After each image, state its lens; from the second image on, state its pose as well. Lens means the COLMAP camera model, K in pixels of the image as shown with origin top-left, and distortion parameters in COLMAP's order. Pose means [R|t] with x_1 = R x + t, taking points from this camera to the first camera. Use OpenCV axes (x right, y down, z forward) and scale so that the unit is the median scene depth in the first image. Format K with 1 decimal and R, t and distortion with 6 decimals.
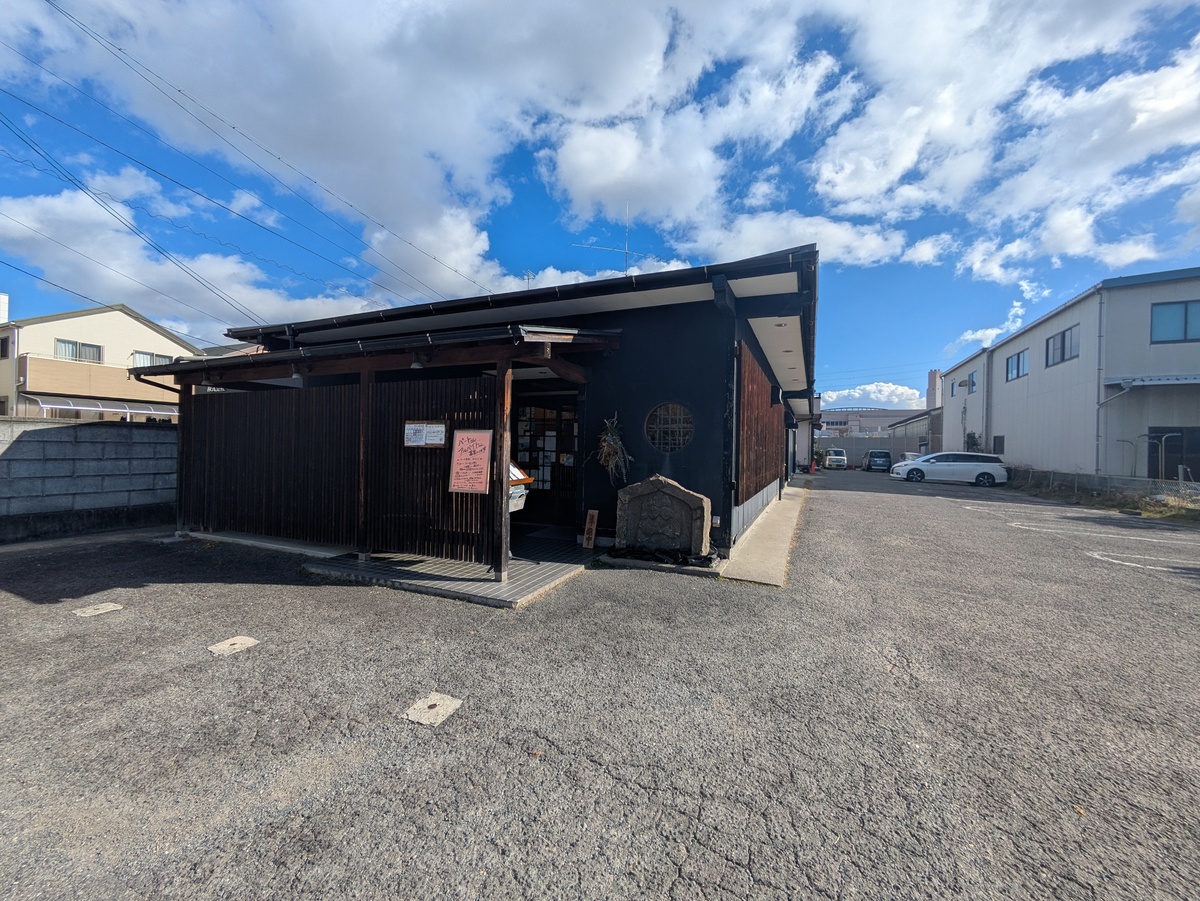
lens RADIAL K [[472.3, 0, 601.1], [0, 472.3, 452.3], [0, 0, 1]] dist [0.002502, 0.000698]
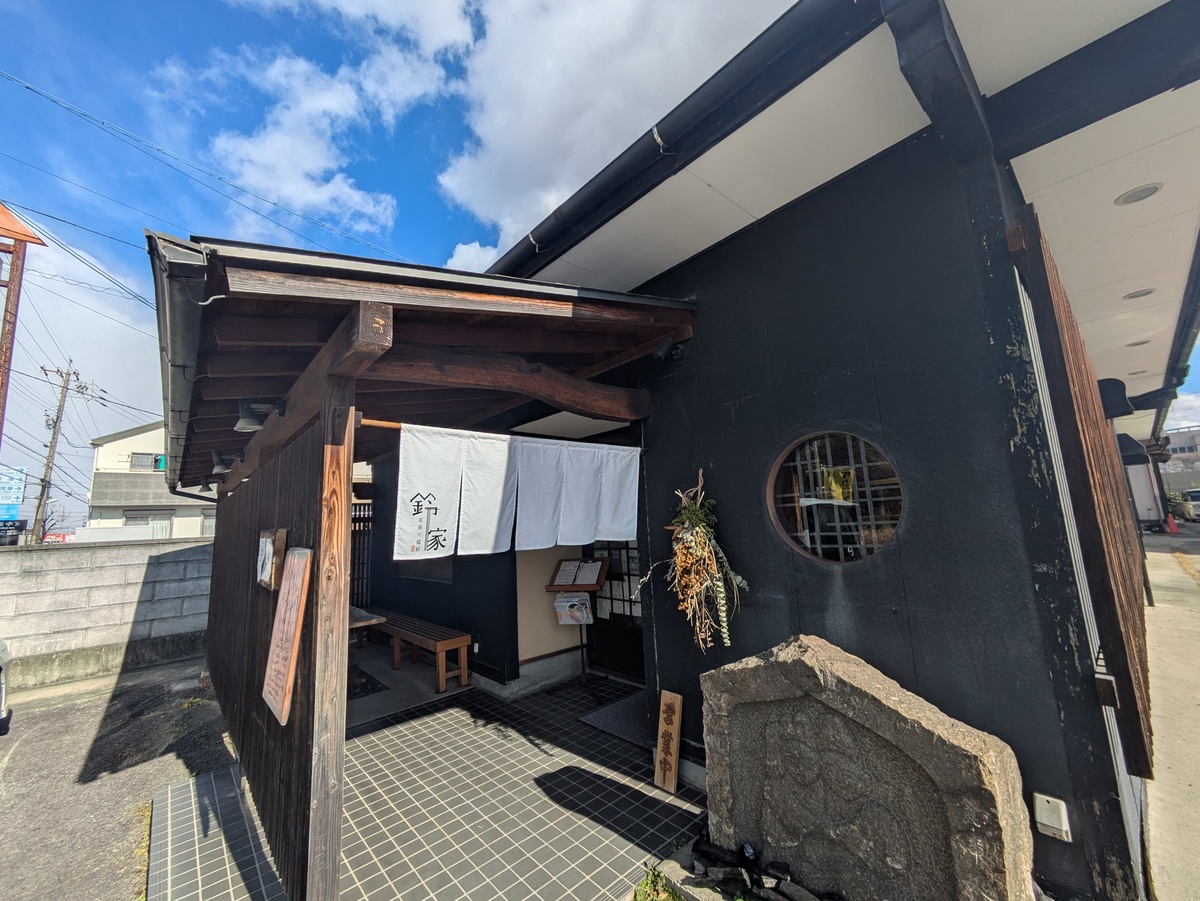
lens RADIAL K [[472.3, 0, 601.1], [0, 472.3, 452.3], [0, 0, 1]] dist [0.002502, 0.000698]
pose [[0.909275, -0.123119, -0.397569, 0.130090], [0.063699, 0.985157, -0.159399, -0.039046], [0.411293, 0.119612, 0.903621, 0.568246]]
